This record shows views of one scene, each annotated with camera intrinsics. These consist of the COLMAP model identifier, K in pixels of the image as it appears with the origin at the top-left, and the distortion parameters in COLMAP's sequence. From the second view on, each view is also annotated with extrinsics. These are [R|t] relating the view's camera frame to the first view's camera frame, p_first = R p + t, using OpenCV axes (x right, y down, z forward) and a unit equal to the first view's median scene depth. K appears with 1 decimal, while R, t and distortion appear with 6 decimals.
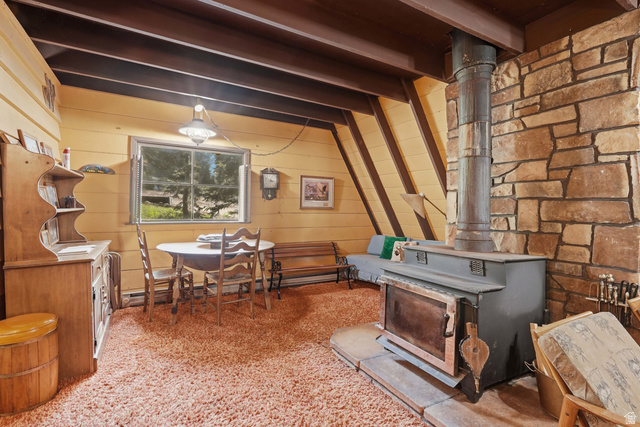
lens RADIAL K [[300.7, 0, 318.9], [0, 300.7, 208.5], [0, 0, 1]] dist [0.001542, 0.000669]
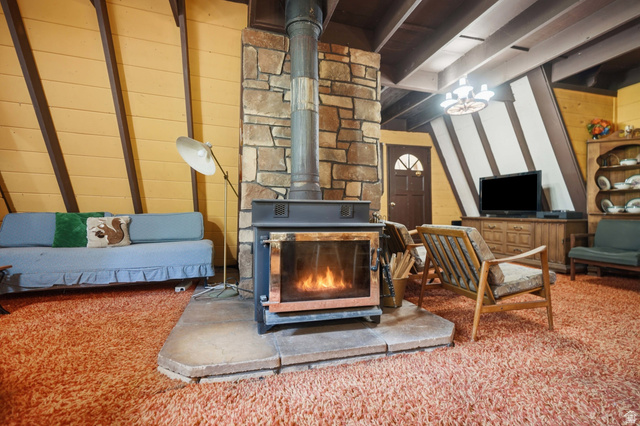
lens RADIAL K [[287.2, 0, 318.2], [0, 287.2, 214.2], [0, 0, 1]] dist [0.001535, 0.001218]
pose [[0.230158, -0.003103, 0.973148, -0.325388], [-0.015468, 0.999857, 0.006846, 0.125455], [-0.973030, -0.016629, 0.230078, 0.533134]]
